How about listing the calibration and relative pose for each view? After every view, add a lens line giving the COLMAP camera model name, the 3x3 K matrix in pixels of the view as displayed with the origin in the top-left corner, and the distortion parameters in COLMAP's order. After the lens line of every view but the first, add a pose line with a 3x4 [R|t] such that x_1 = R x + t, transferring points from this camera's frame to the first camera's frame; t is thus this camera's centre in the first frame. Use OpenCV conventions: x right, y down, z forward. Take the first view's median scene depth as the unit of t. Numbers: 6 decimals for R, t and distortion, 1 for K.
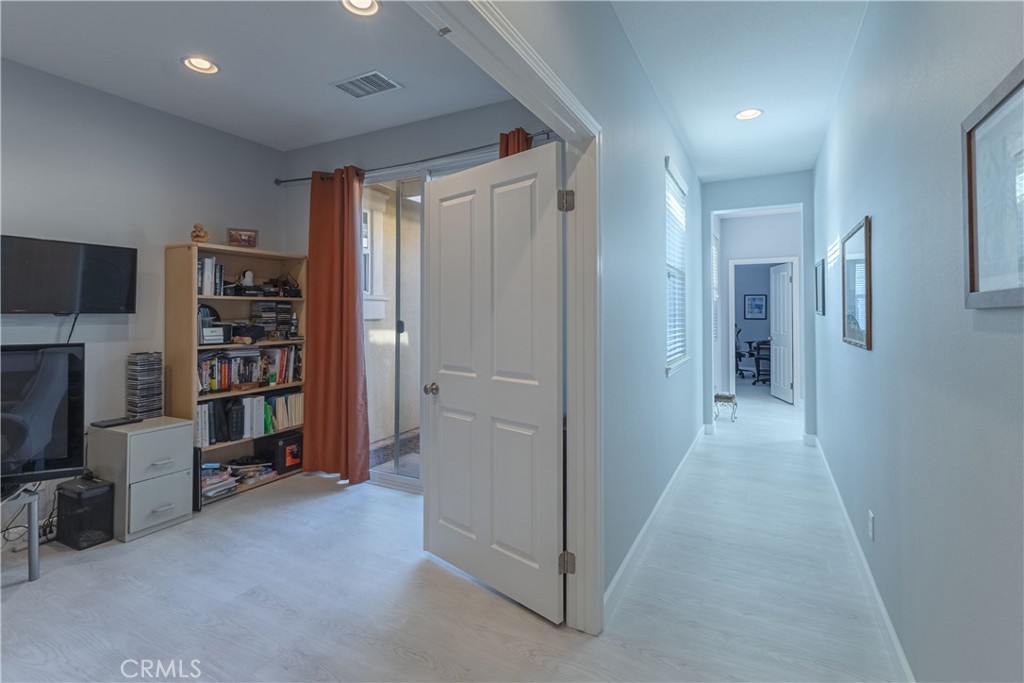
lens RADIAL K [[477.1, 0, 509.5], [0, 477.1, 326.8], [0, 0, 1]] dist [0.012528, 0.000666]
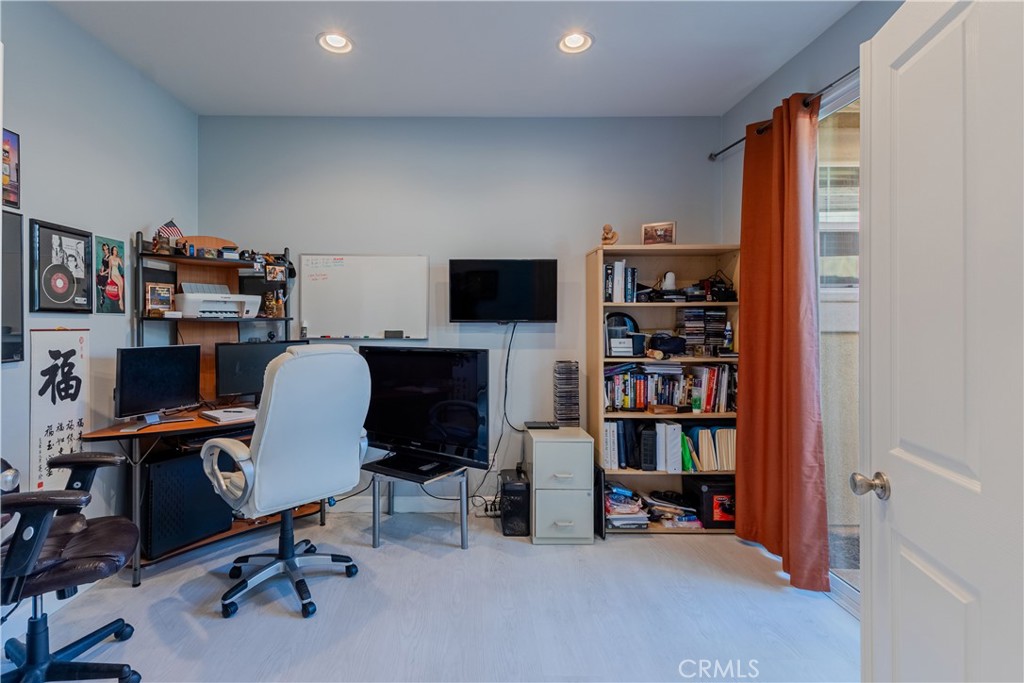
lens RADIAL K [[477.1, 0, 509.5], [0, 477.1, 326.8], [0, 0, 1]] dist [0.012528, 0.000666]
pose [[0.471387, 0.007064, -0.881898, 0.063454], [-0.025723, 0.999653, -0.005742, -0.008671], [0.881551, 0.025391, 0.471405, 0.363502]]
